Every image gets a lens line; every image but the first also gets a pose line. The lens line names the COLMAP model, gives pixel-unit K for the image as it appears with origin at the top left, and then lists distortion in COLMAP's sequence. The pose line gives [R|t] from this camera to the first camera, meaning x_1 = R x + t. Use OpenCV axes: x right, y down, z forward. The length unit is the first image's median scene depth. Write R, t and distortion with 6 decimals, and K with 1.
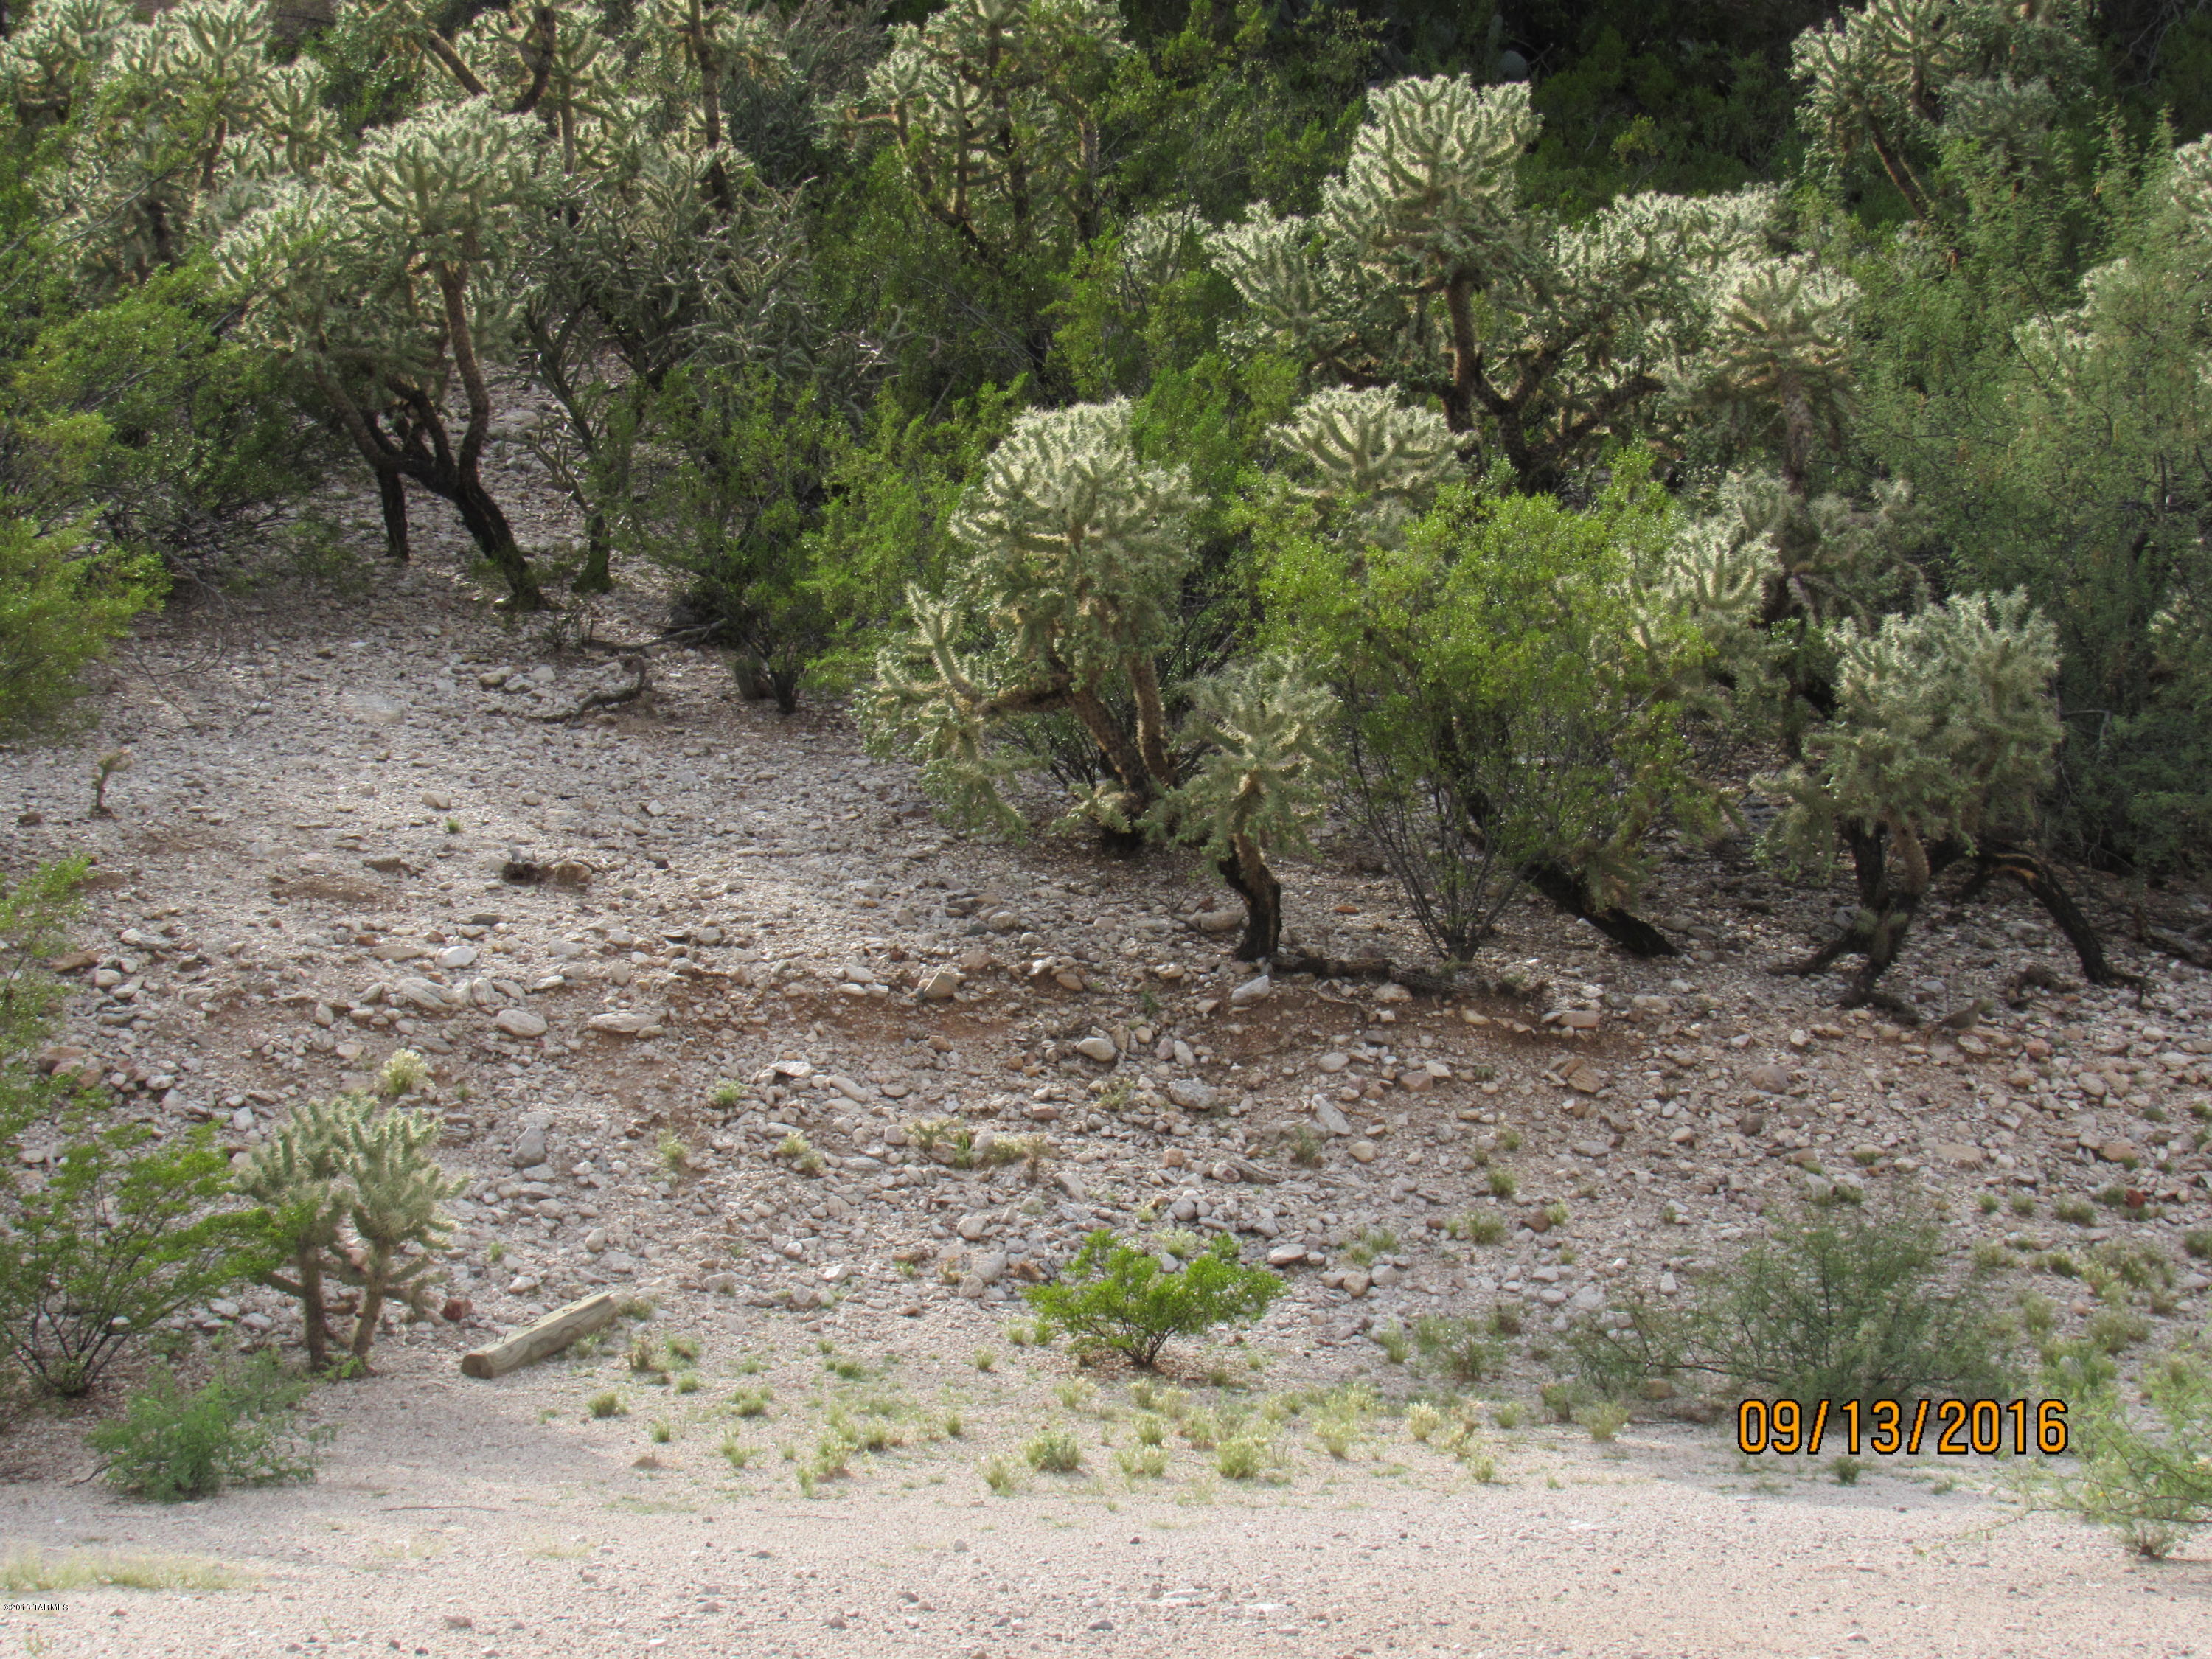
lens RADIAL K [[6904.2, 0, 1103.8], [0, 6904.2, 982.4], [0, 0, 1]] dist [0.097530, -0.407856]
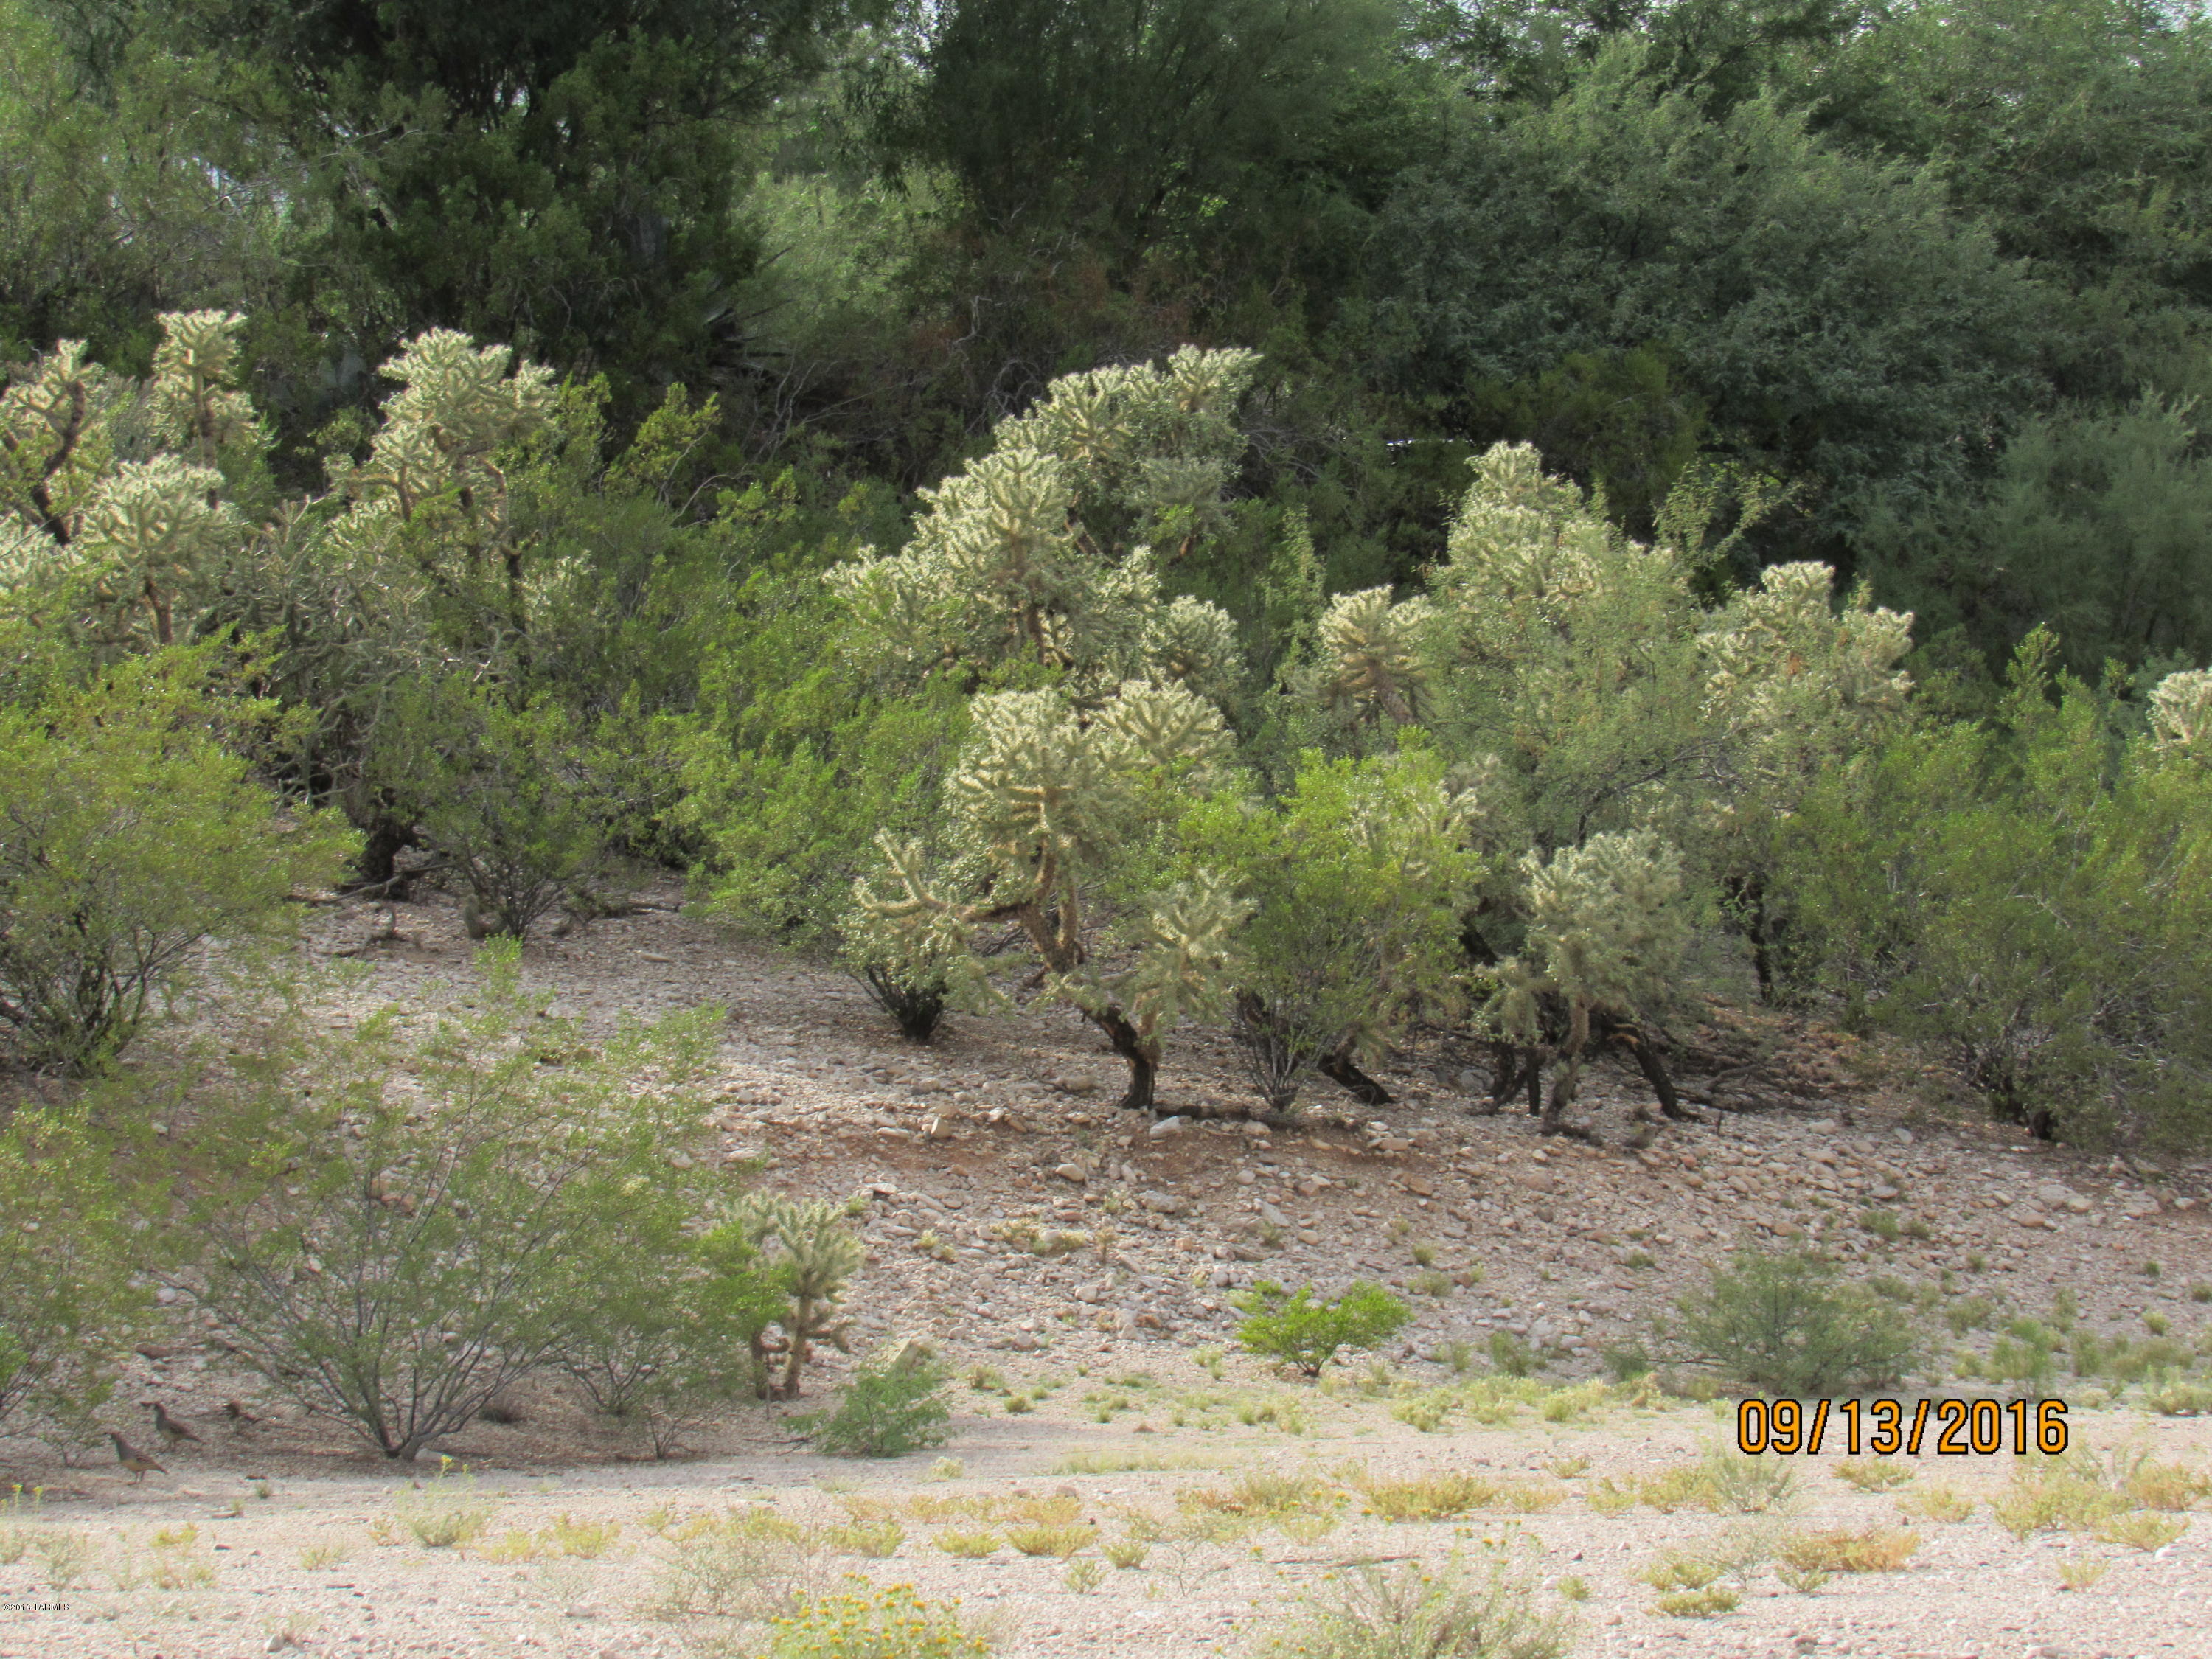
lens RADIAL K [[6904.2, 0, 1103.8], [0, 6904.2, 982.4], [0, 0, 1]] dist [0.097530, -0.407856]
pose [[0.945079, -0.012433, 0.326606, -0.427233], [0.030064, 0.998347, -0.048989, 0.038313], [-0.325457, 0.056118, 0.943890, -0.261300]]
